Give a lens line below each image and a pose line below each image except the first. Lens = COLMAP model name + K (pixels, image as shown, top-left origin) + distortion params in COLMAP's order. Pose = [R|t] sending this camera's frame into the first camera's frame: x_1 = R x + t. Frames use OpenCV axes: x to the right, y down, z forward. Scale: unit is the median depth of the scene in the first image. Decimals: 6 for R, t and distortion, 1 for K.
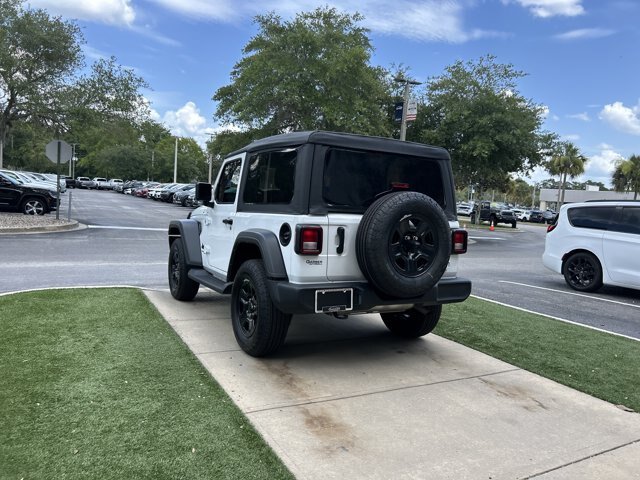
lens RADIAL K [[483.7, 0, 321.9], [0, 483.7, 238.9], [0, 0, 1]] dist [0.043729, -0.043670]
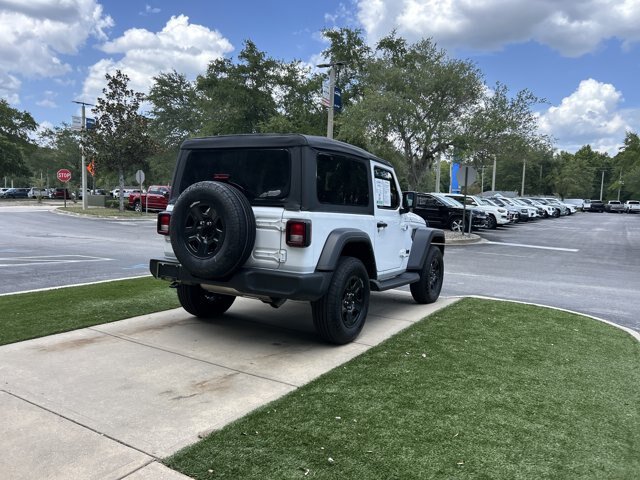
lens RADIAL K [[481.9, 0, 323.4], [0, 481.9, 235.8], [0, 0, 1]] dist [0.047532, -0.050945]
pose [[0.504240, 0.021669, -0.863292, 1.043861], [-0.073270, 0.997154, -0.017768, 0.022220], [0.860449, 0.072212, 0.504393, 0.561086]]
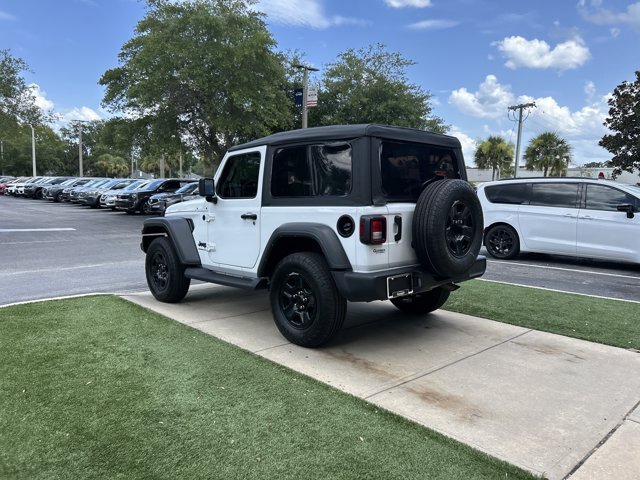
lens RADIAL K [[483.7, 0, 321.9], [0, 483.7, 238.9], [0, 0, 1]] dist [0.043729, -0.043670]
pose [[0.967055, -0.070344, 0.244656, -0.313251], [0.062990, 0.997299, 0.037764, -0.019915], [-0.246652, -0.021109, 0.968874, 0.013206]]
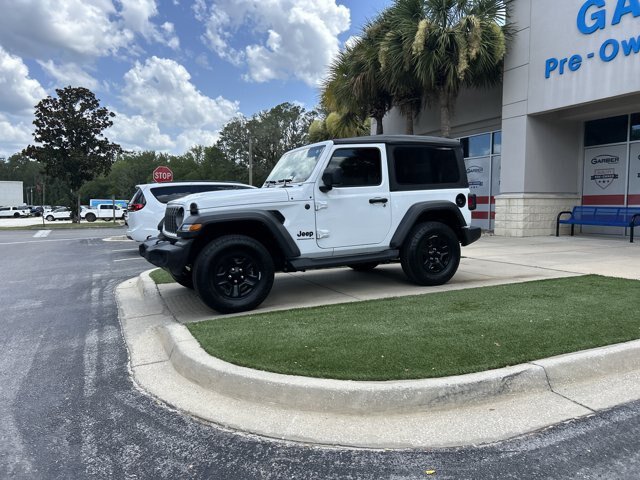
lens RADIAL K [[483.7, 0, 321.9], [0, 483.7, 238.9], [0, 0, 1]] dist [0.043729, -0.043670]
pose [[0.065355, -0.132857, 0.988978, -1.486838], [0.097052, 0.987244, 0.126211, -0.113773], [-0.993131, 0.087734, 0.077415, 1.125543]]
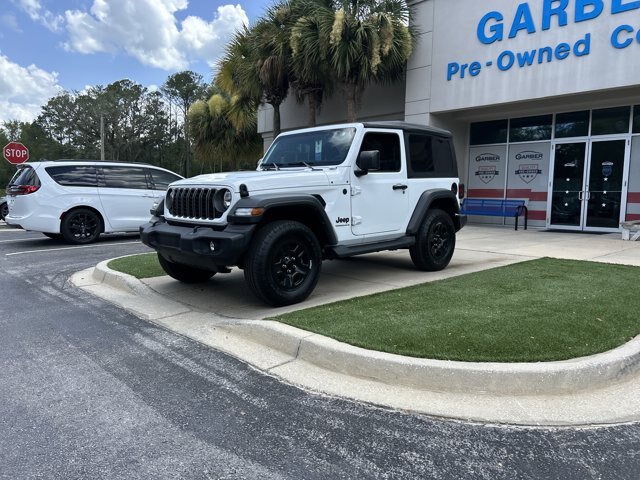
lens RADIAL K [[486.0, 0, 322.4], [0, 486.0, 241.9], [0, 0, 1]] dist [0.039403, -0.036366]
pose [[-0.251932, -0.157587, 0.954828, -1.399069], [0.054148, 0.982812, 0.176492, -0.133527], [-0.966229, 0.096166, -0.239069, 1.583223]]
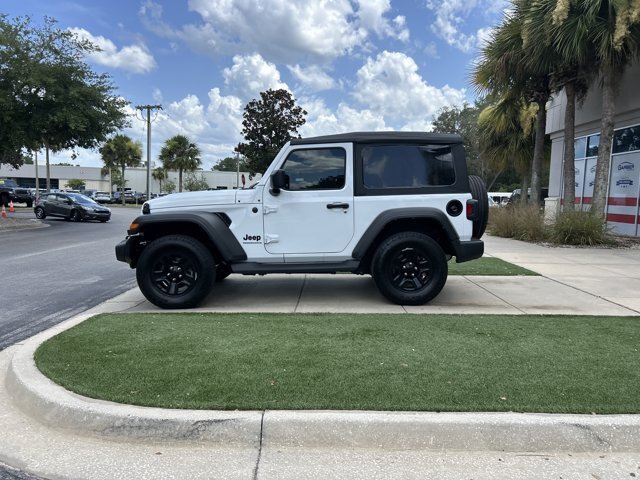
lens RADIAL K [[482.1, 0, 322.0], [0, 482.1, 246.9], [0, 0, 1]] dist [0.044851, -0.040484]
pose [[0.486716, -0.147245, 0.861061, -1.238667], [0.087456, 0.988953, 0.119681, -0.083075], [-0.869171, 0.017054, 0.494217, 0.529198]]
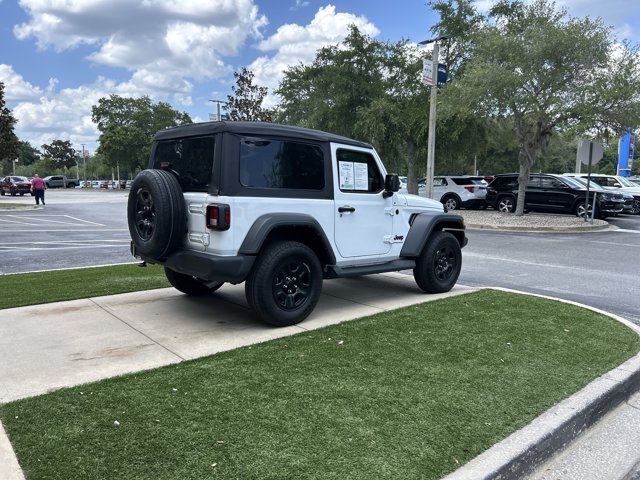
lens RADIAL K [[483.3, 0, 314.0], [0, 483.3, 242.7], [0, 0, 1]] dist [0.043763, -0.050893]
pose [[0.213465, 0.063858, -0.974862, 1.202326], [-0.077901, 0.995797, 0.048171, -0.005368], [0.973840, 0.065660, 0.217542, 0.943882]]
